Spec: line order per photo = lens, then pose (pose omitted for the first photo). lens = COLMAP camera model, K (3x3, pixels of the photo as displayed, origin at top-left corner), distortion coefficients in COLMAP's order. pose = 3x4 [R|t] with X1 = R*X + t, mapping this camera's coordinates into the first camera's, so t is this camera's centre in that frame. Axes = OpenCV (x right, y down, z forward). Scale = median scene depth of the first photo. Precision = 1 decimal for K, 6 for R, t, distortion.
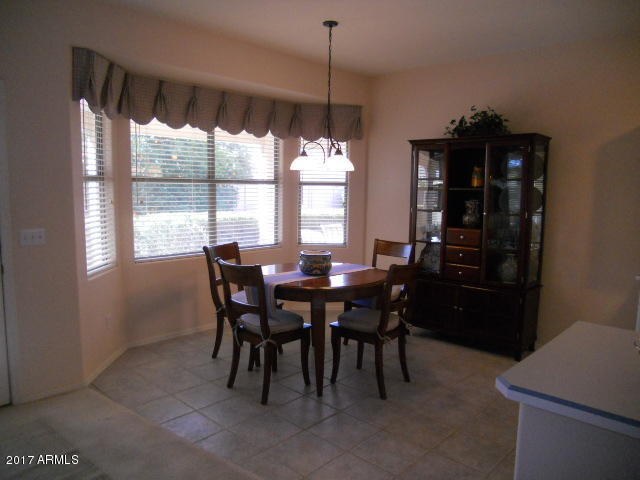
lens RADIAL K [[482.7, 0, 319.5], [0, 482.7, 244.9], [0, 0, 1]] dist [-0.065542, 0.019908]
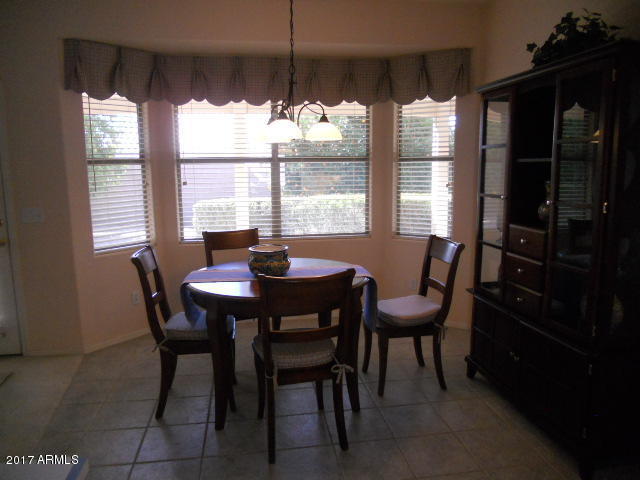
lens RADIAL K [[482.7, 0, 317.1], [0, 482.7, 250.2], [0, 0, 1]] dist [-0.065542, 0.019908]
pose [[0.787029, 0.082632, -0.611356, 0.453223], [-0.050098, 0.996277, 0.070165, -0.034048], [0.614878, -0.024594, 0.788239, 0.364268]]
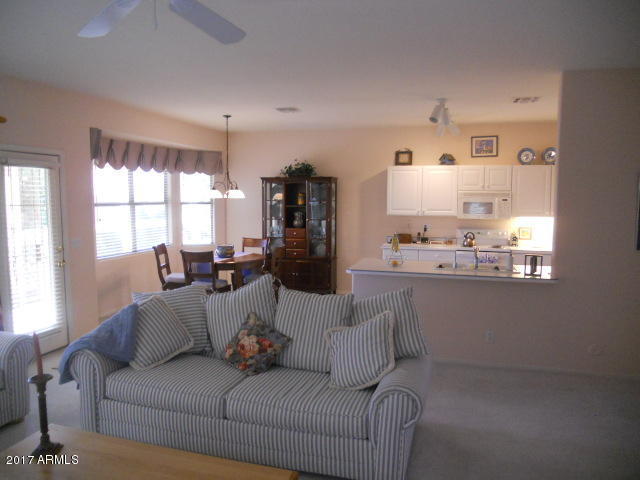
lens RADIAL K [[482.7, 0, 322.0], [0, 482.7, 245.9], [0, 0, 1]] dist [-0.065542, 0.019908]
pose [[0.889023, -0.057932, 0.454184, -0.420497], [0.063702, 0.997966, 0.002601, 0.031430], [-0.453410, 0.026620, 0.890904, -0.622840]]
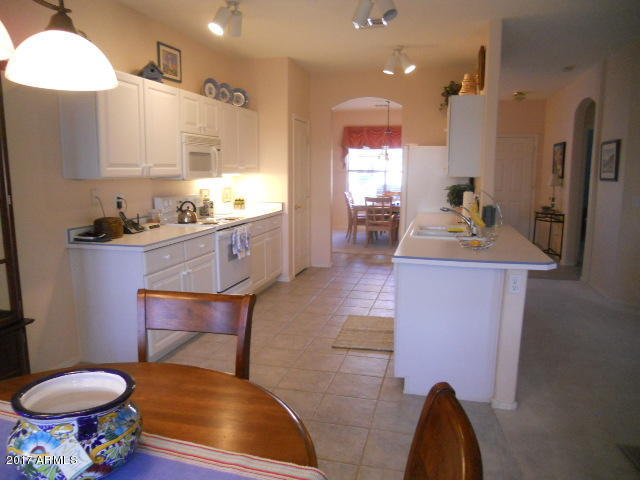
lens RADIAL K [[482.7, 0, 320.4], [0, 482.7, 246.5], [0, 0, 1]] dist [-0.065542, 0.019908]
pose [[-0.480577, -0.160648, 0.862112, -0.253294], [0.089519, 0.968956, 0.230459, -0.094911], [-0.872371, 0.187929, -0.451277, 0.837472]]
